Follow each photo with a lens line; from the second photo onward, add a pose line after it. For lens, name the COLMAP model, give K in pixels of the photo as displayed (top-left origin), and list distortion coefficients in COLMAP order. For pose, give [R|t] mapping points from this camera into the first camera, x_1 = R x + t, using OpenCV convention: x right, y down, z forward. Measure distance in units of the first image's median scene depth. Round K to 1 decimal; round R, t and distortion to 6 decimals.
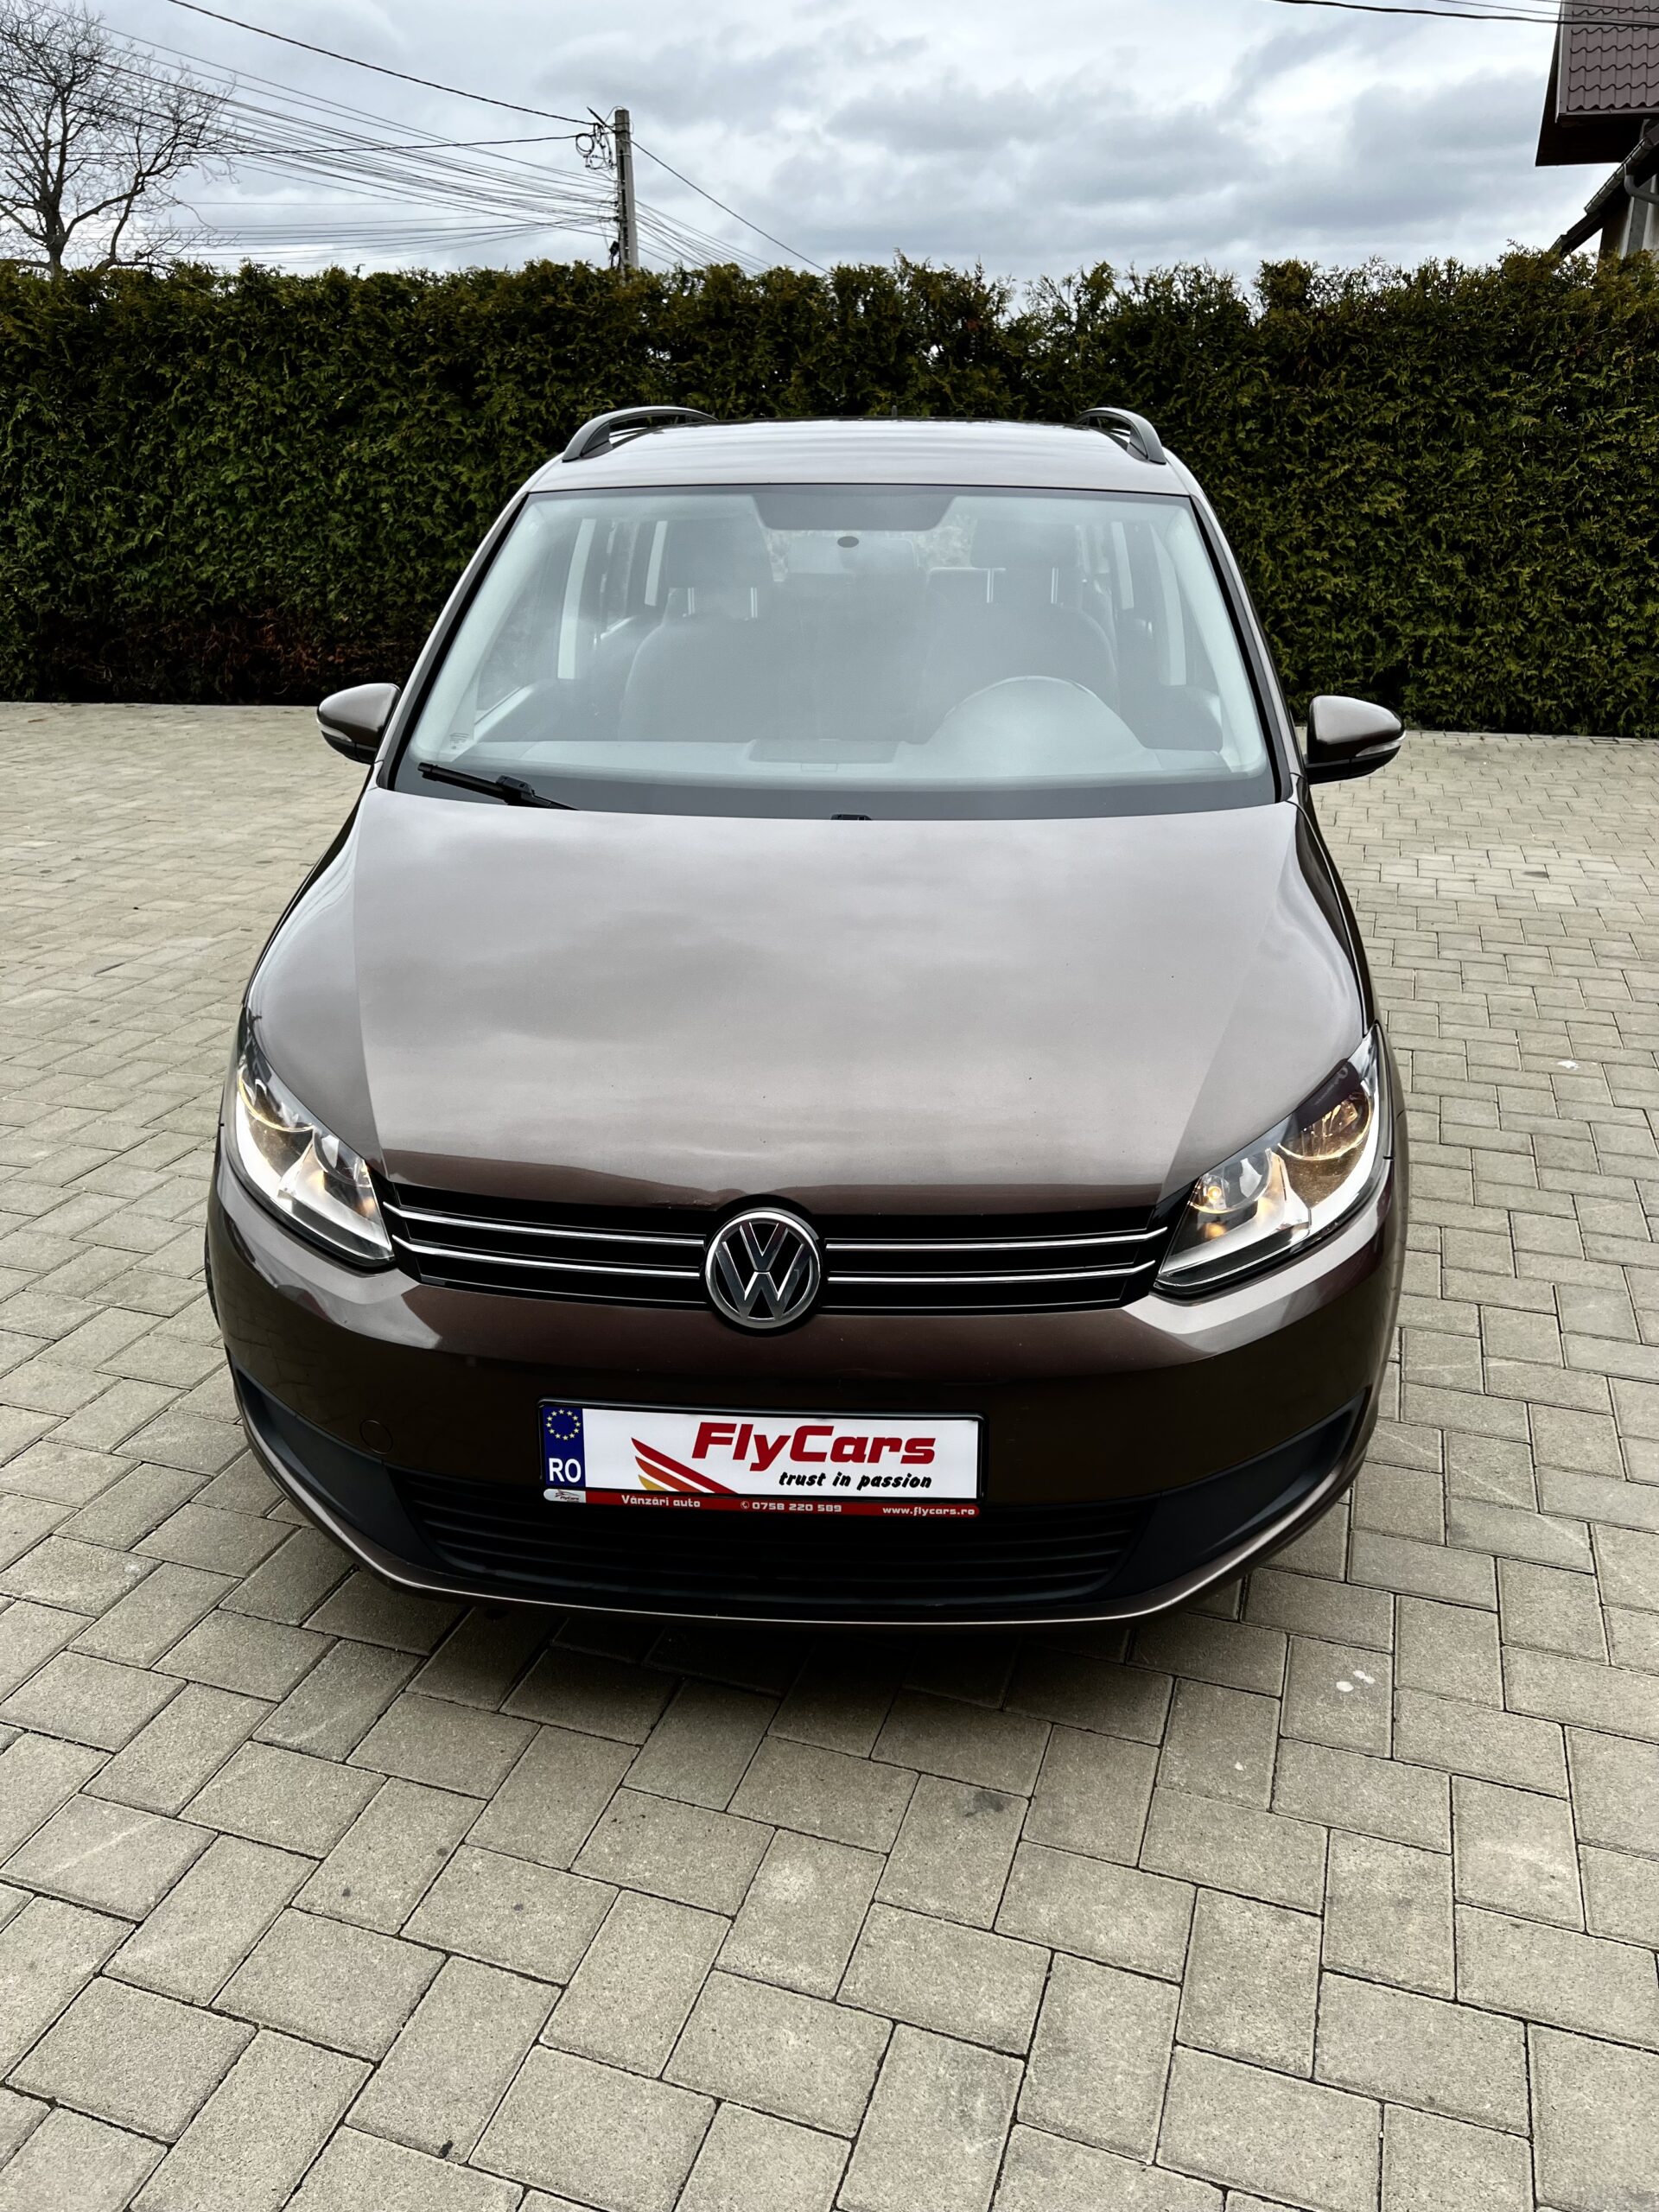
lens RADIAL K [[1653.8, 0, 847.2], [0, 1653.8, 1138.9], [0, 0, 1]] dist [0.045292, -0.054990]
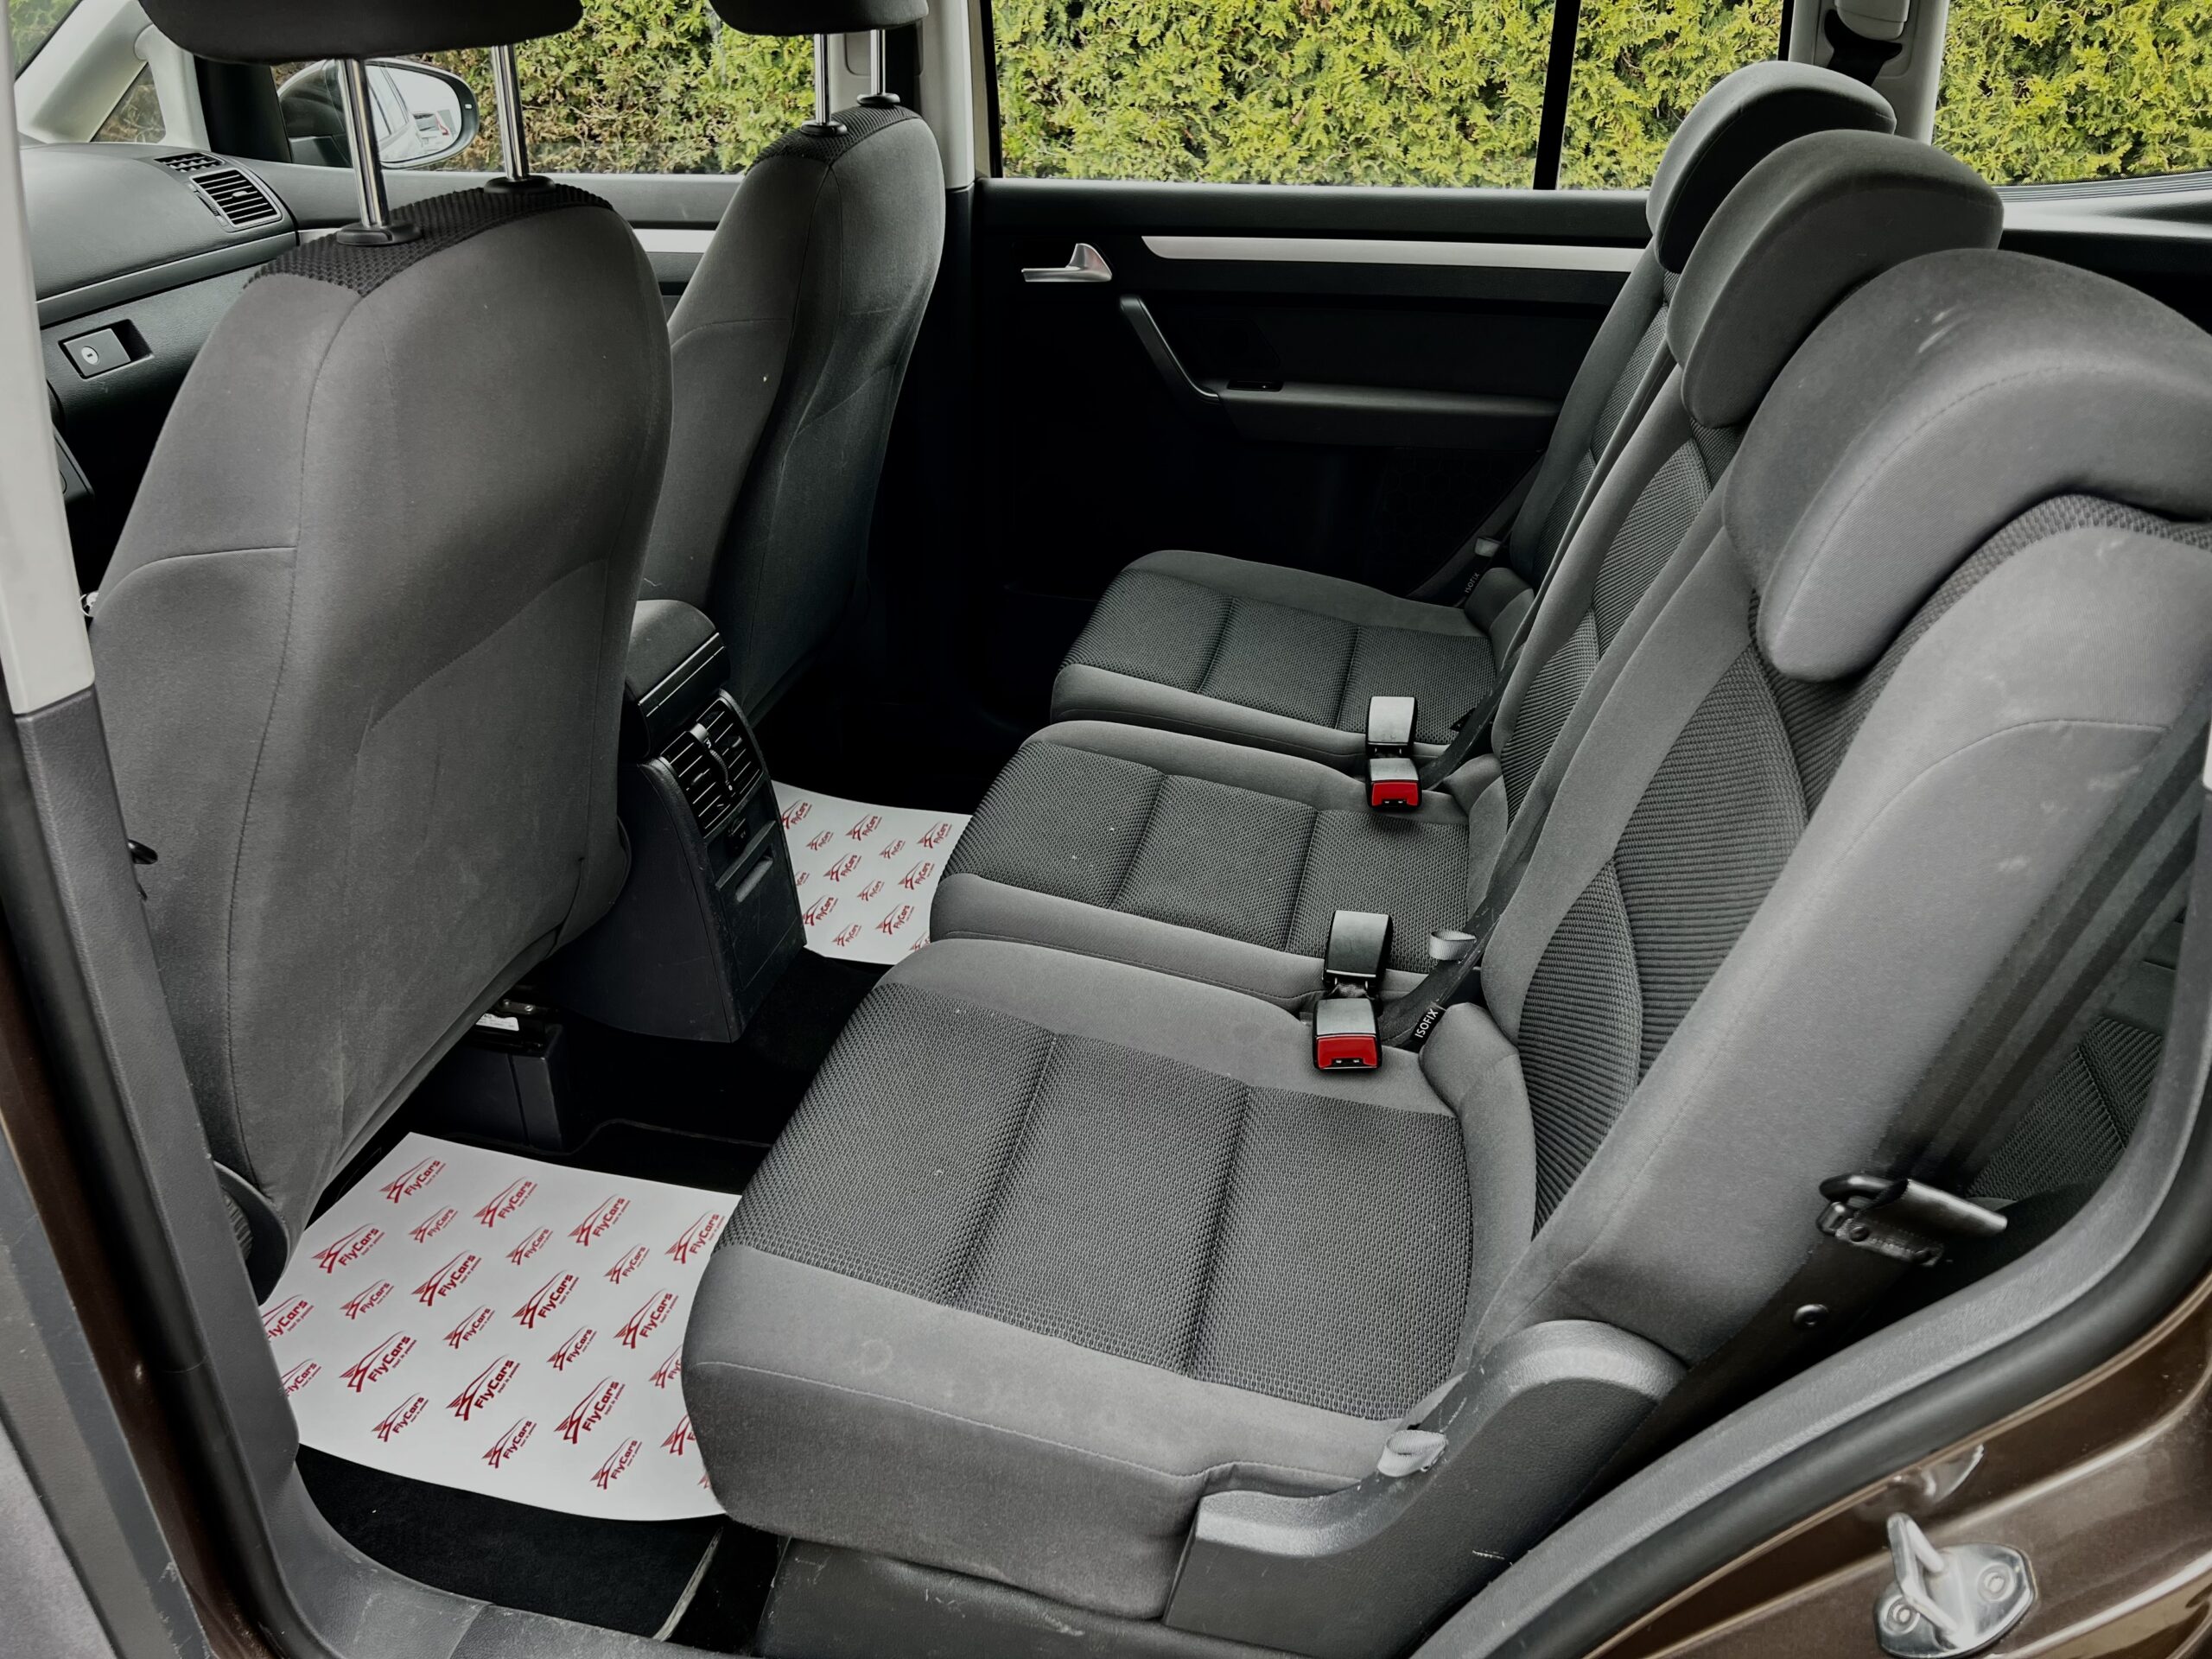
lens RADIAL K [[1653.8, 0, 1108.9], [0, 1653.8, 840.3], [0, 0, 1]] dist [0.045292, -0.054990]
pose [[0.999102, 0.031716, 0.028090, -0.110044], [-0.035618, 0.987810, 0.151534, -0.147304], [-0.022942, -0.152399, 0.988053, 0.389730]]
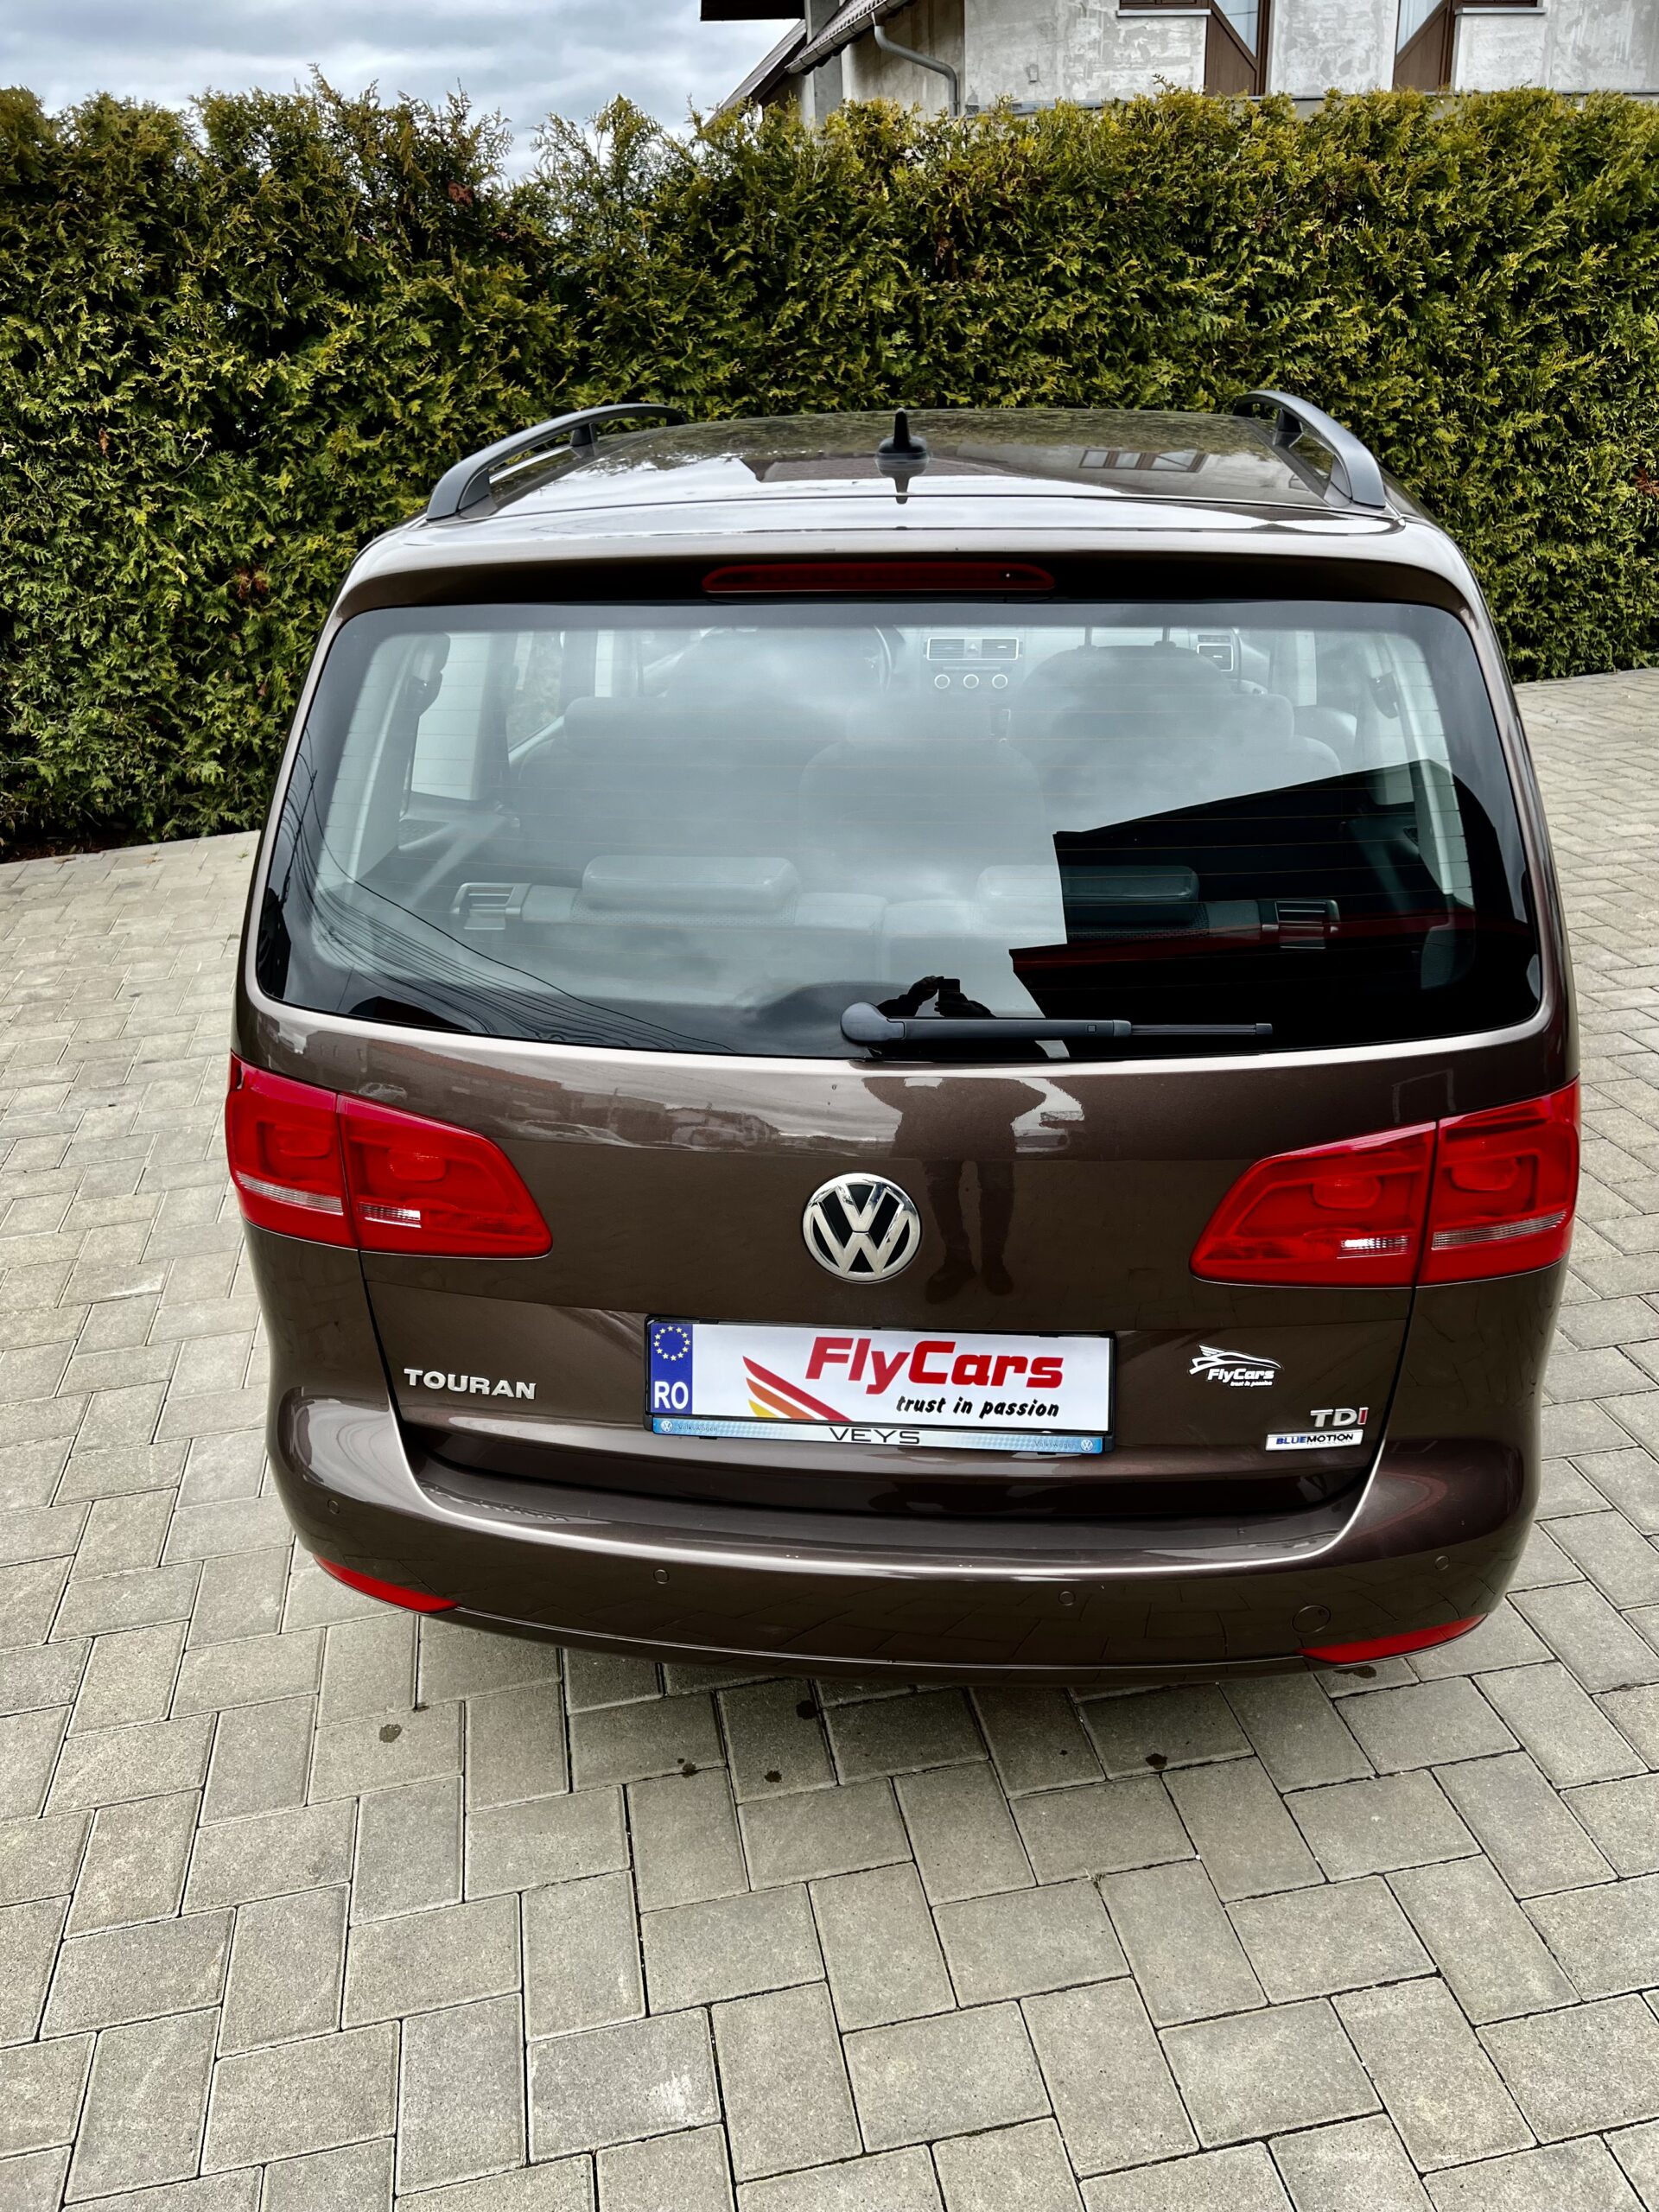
lens RADIAL K [[1653.8, 0, 840.7], [0, 1653.8, 1129.5], [0, 0, 1]] dist [0.045292, -0.054990]
pose [[0.873035, -0.241669, 0.423564, -0.151184], [0.218816, 0.970354, 0.102631, -0.171531], [-0.435809, 0.003082, 0.900034, 0.356179]]
